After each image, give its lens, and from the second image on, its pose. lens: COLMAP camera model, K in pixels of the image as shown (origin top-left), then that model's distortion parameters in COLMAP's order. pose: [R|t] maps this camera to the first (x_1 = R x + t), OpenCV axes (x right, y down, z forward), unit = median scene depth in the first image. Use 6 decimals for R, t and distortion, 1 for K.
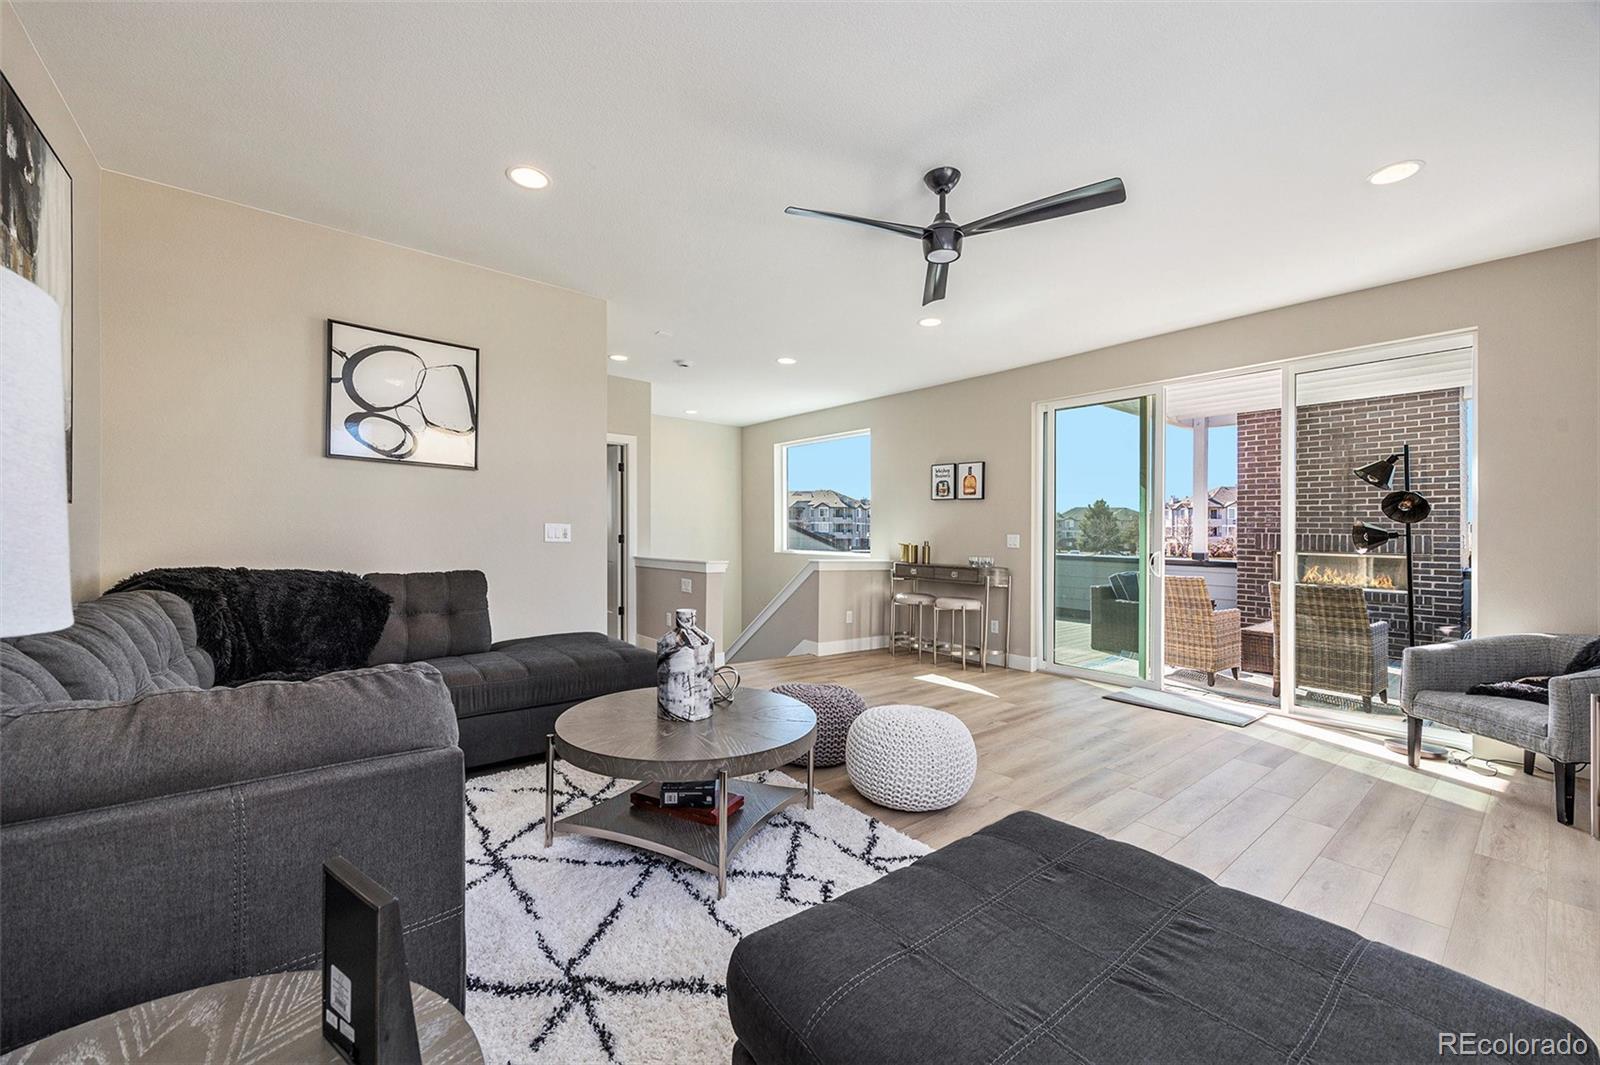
lens RADIAL K [[682.5, 0, 800.0], [0, 682.5, 532.5], [0, 0, 1]] dist [-0.052831, 0.000068]
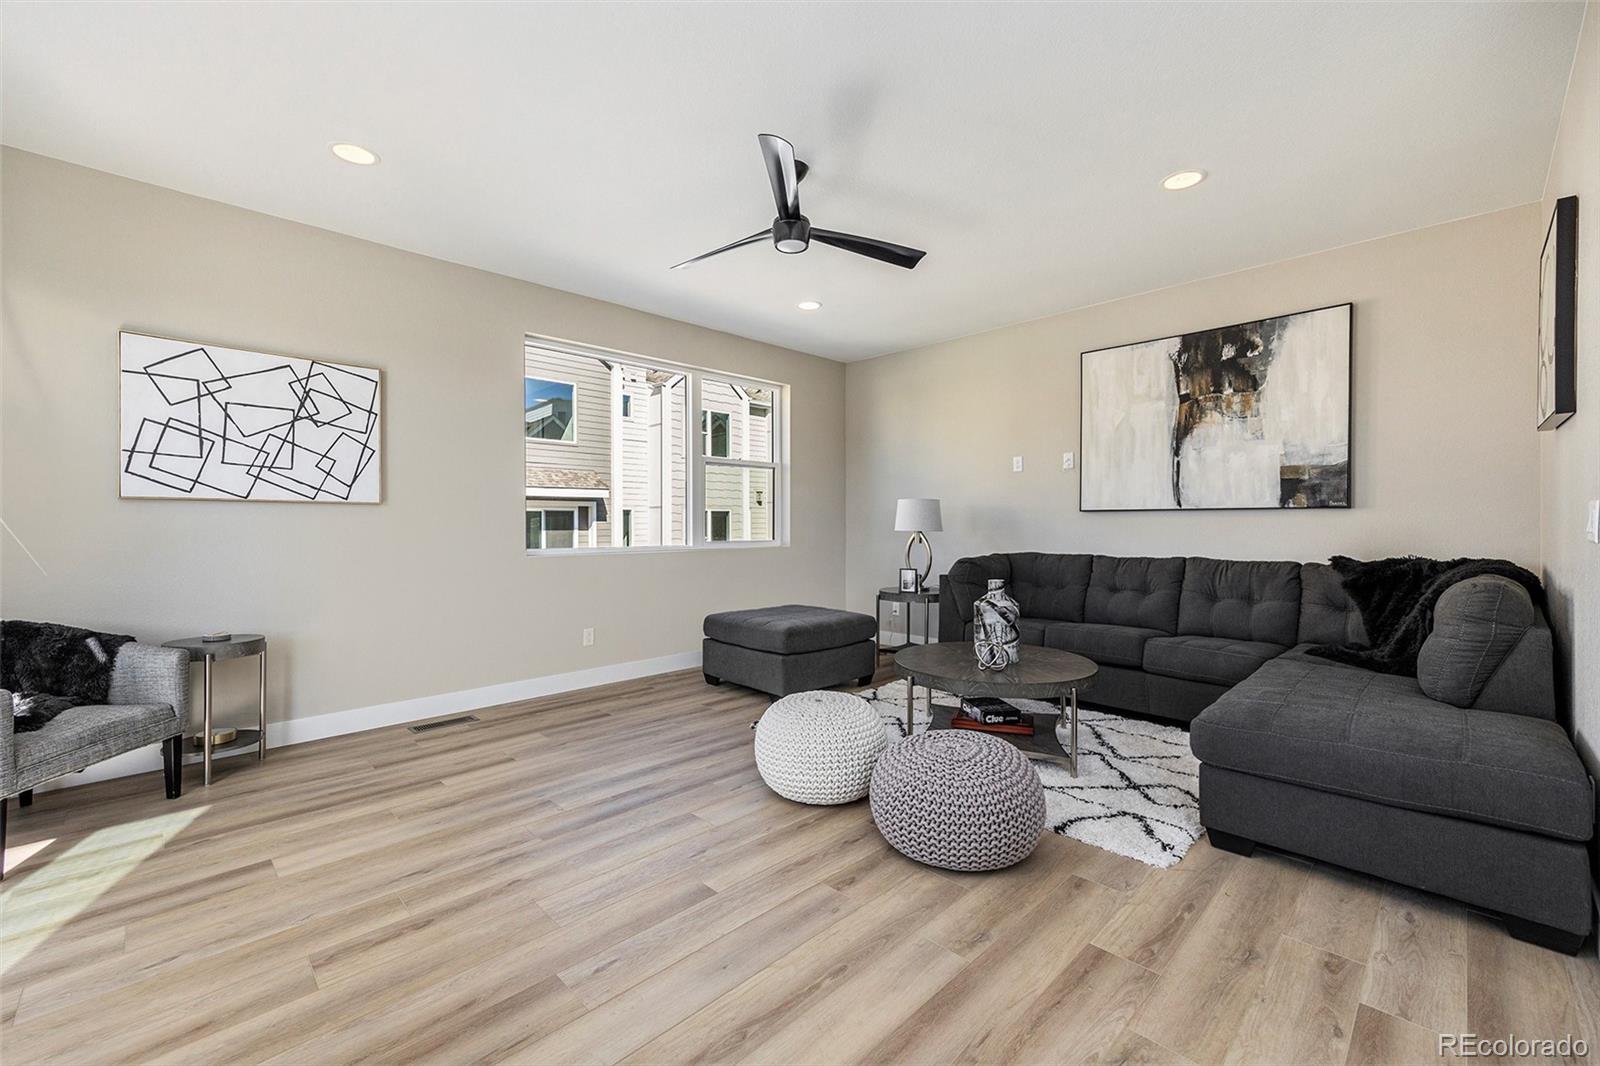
lens RADIAL K [[682.5, 0, 800.0], [0, 682.5, 533.0], [0, 0, 1]] dist [-0.052831, 0.000068]
pose [[-0.995711, -0.008668, -0.092106, 0.272925], [-0.007834, 0.999925, -0.009412, 0.031819], [0.092181, -0.008650, -0.995705, 1.886324]]
